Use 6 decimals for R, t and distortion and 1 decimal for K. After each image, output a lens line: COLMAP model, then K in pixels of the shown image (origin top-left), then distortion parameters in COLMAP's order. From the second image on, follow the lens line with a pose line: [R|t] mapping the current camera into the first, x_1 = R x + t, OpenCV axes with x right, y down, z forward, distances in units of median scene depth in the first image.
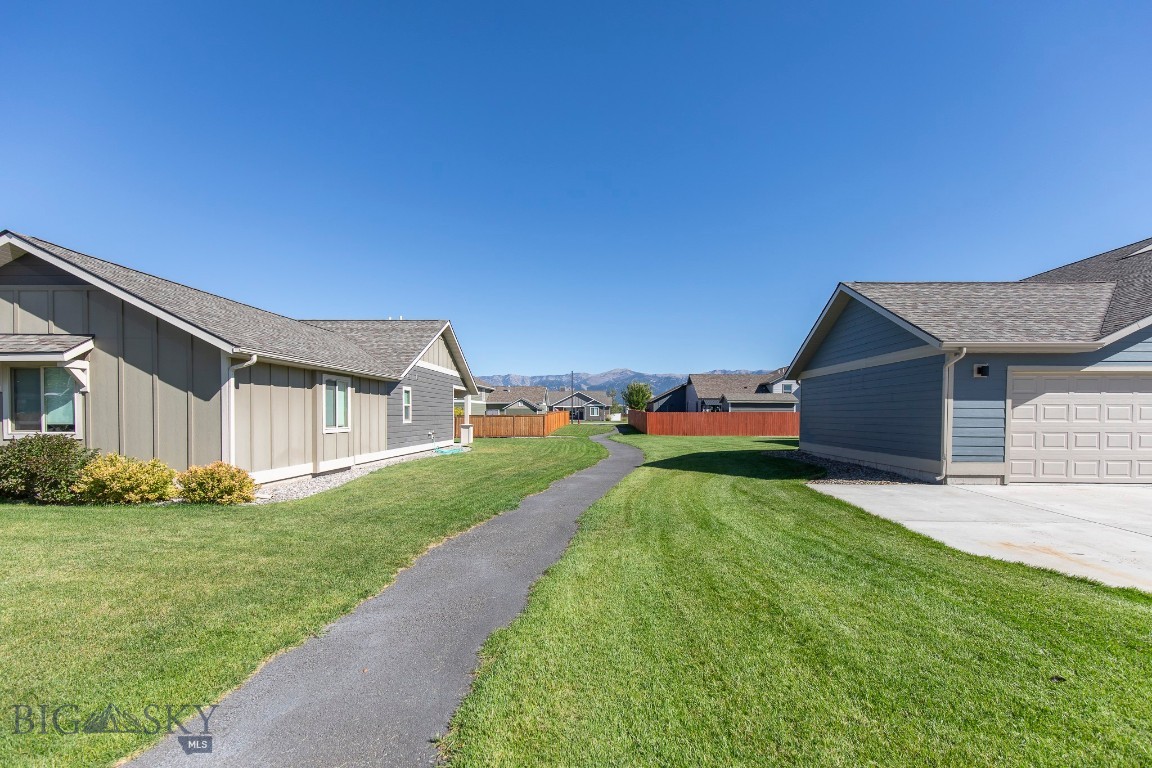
lens RADIAL K [[526.6, 0, 575.2], [0, 526.6, 428.2], [0, 0, 1]] dist [0.000185, 0.000022]
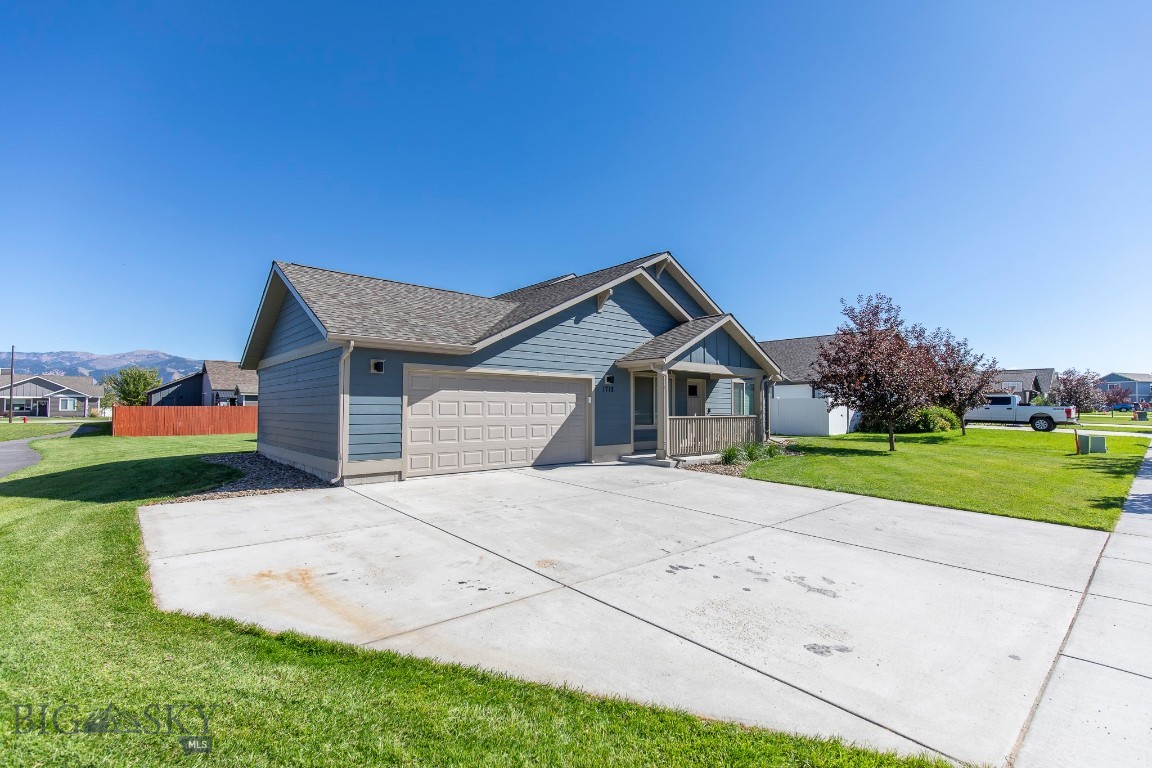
lens RADIAL K [[511.9, 0, 576.0], [0, 511.9, 384.0], [0, 0, 1]] dist [-0.000370, 0.000055]
pose [[0.729177, 0.030030, 0.683666, 0.382511], [0.019133, 0.997751, -0.064233, -0.007439], [-0.684057, 0.059918, 0.726963, 0.050537]]
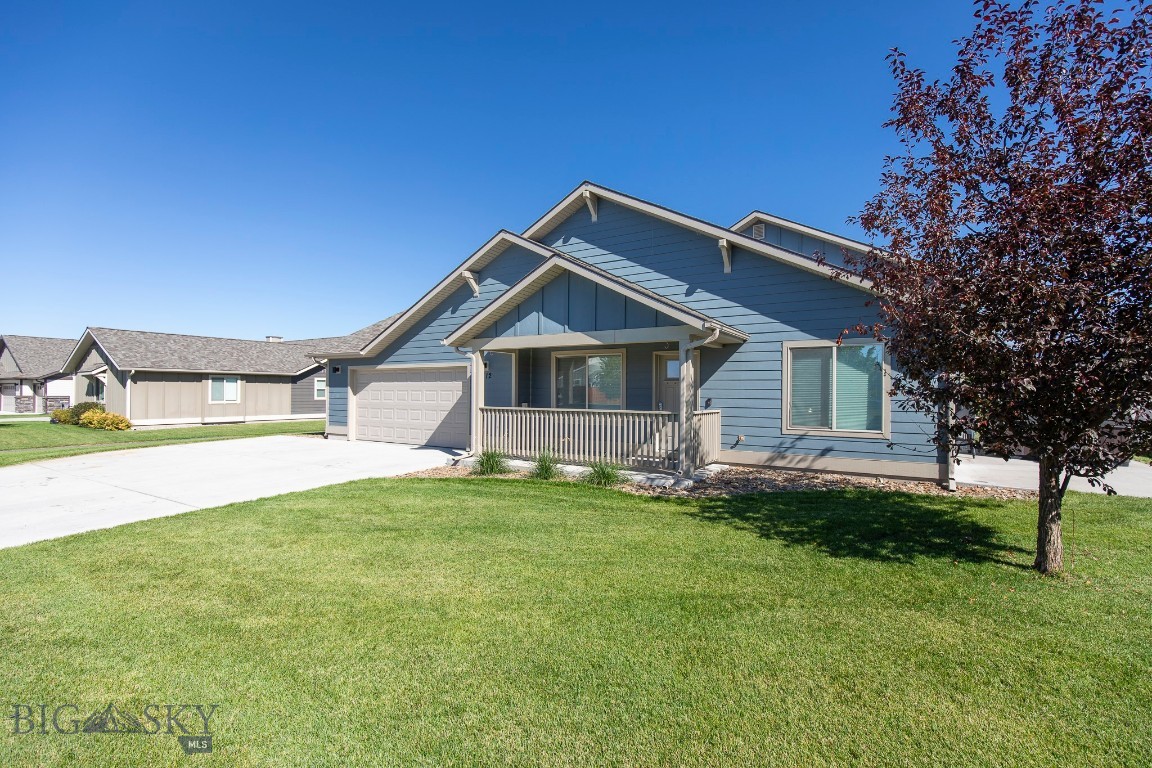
lens RADIAL K [[511.9, 0, 576.0], [0, 511.9, 384.0], [0, 0, 1]] dist [-0.000370, 0.000055]
pose [[0.862047, -0.006498, -0.506787, 2.192235], [-0.016561, 0.999023, -0.040979, -0.010908], [0.506558, 0.043719, 0.861097, 0.004799]]
